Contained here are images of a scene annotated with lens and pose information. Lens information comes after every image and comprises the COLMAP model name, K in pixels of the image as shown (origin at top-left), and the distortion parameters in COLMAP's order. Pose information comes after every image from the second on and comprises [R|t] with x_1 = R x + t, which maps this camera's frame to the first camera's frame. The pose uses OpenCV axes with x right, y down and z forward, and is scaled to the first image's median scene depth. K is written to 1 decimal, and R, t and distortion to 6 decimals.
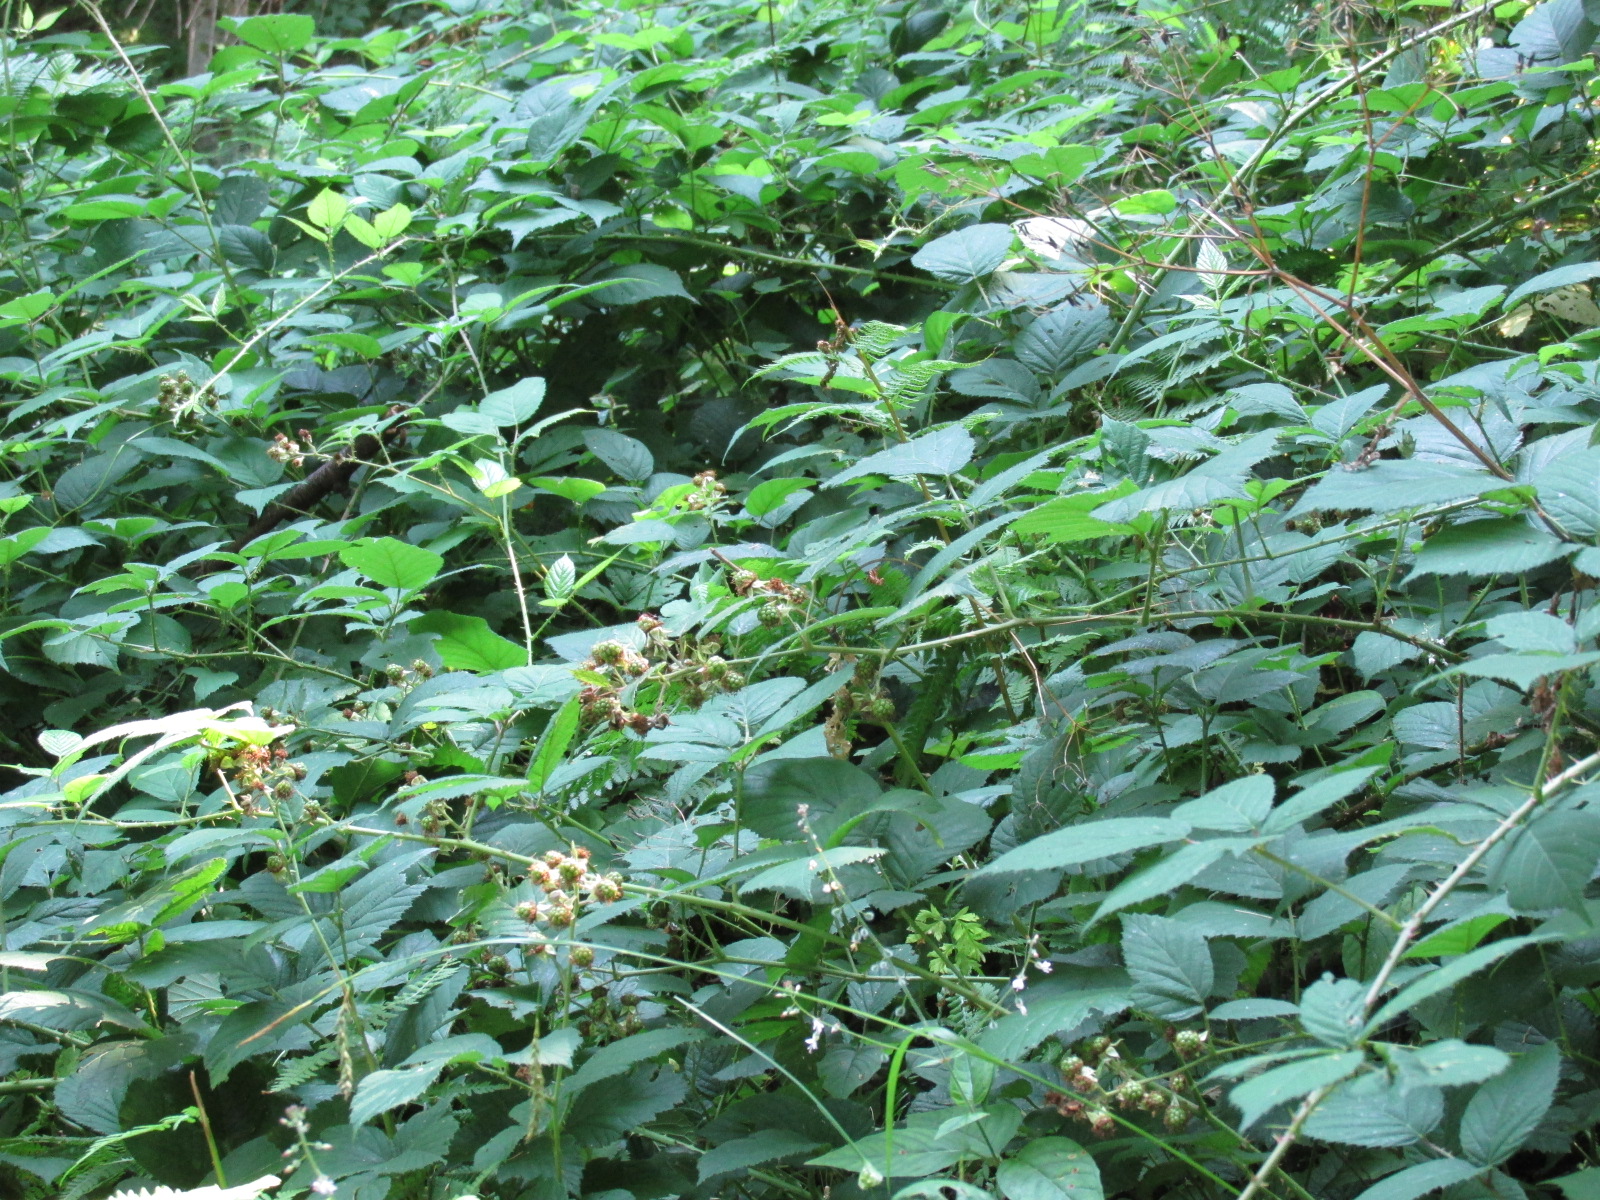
lens RADIAL K [[3425.9, 0, 801.1], [0, 3425.9, 600.0], [0, 0, 1]] dist [0.010650, 0.000000]
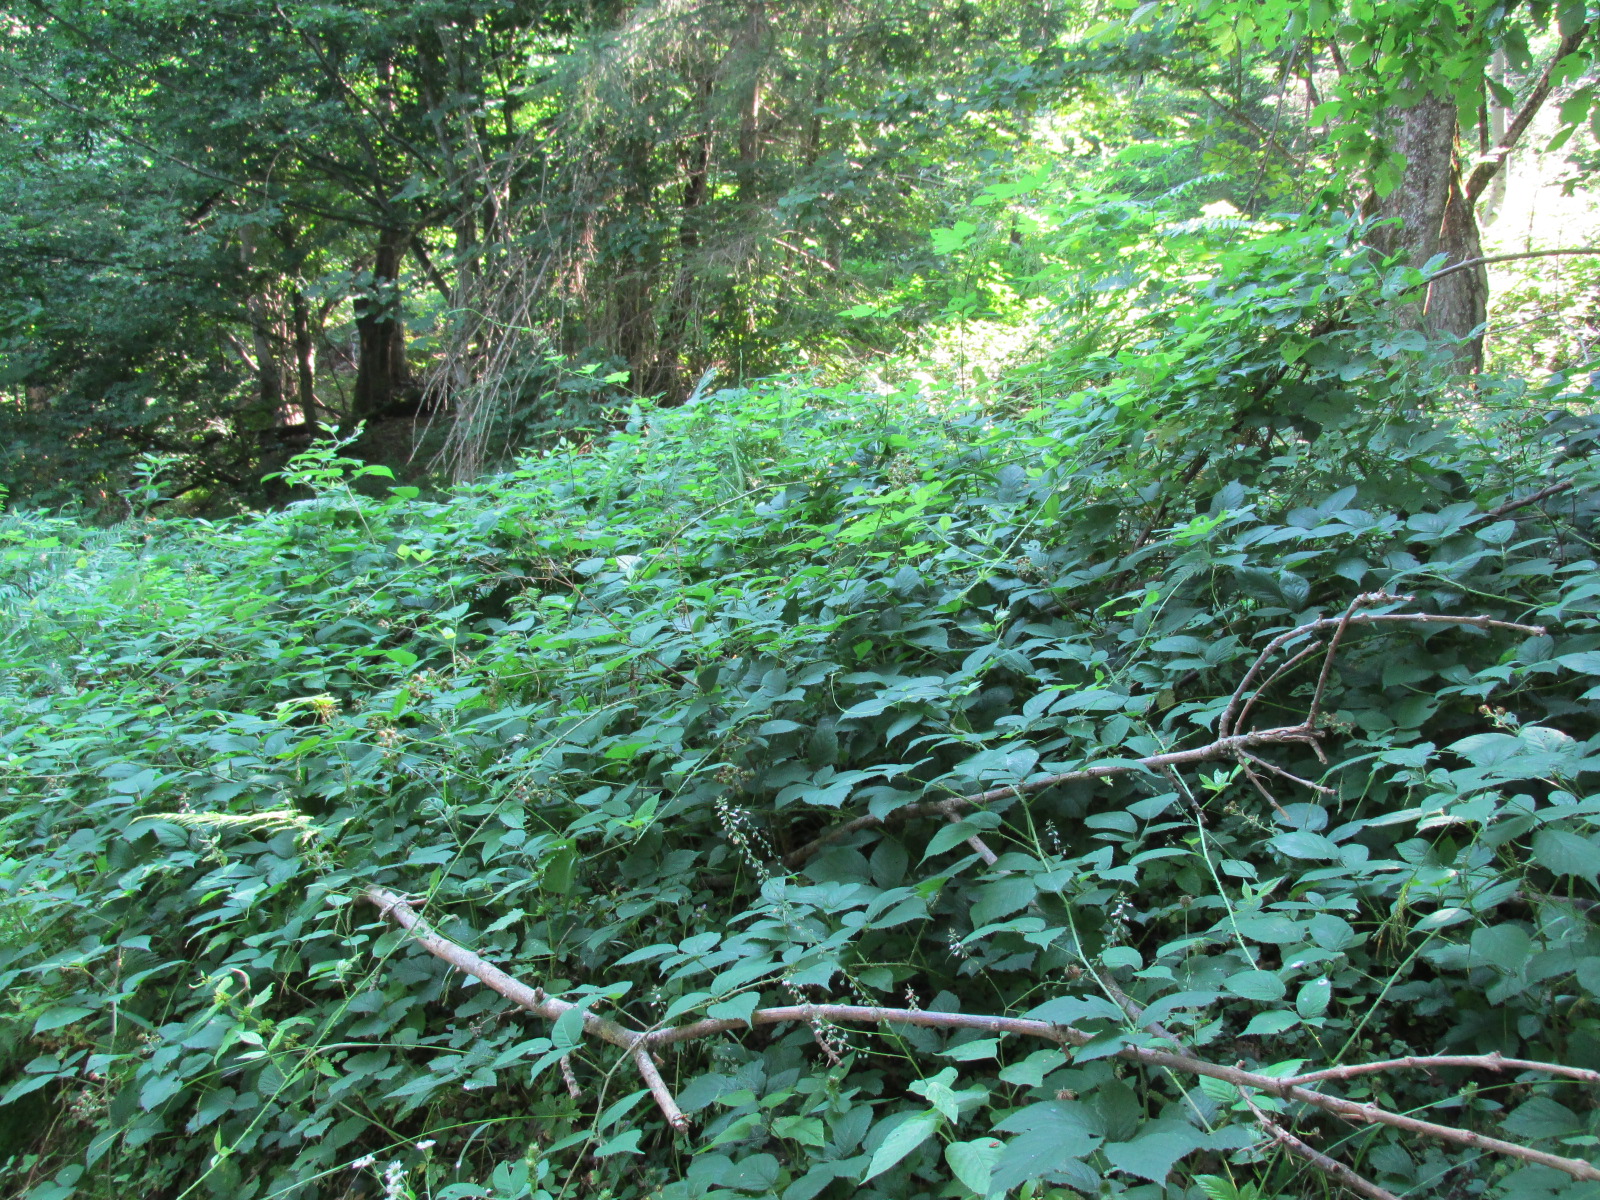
lens RADIAL K [[1331.0, 0, 797.3], [0, 1331.0, 598.6], [0, 0, 1]] dist [-0.008043, -0.000747]
pose [[0.998272, 0.014151, 0.057031, 0.163216], [-0.010127, 0.997479, -0.070230, 0.016522], [-0.057881, 0.069531, 0.995899, -0.272626]]
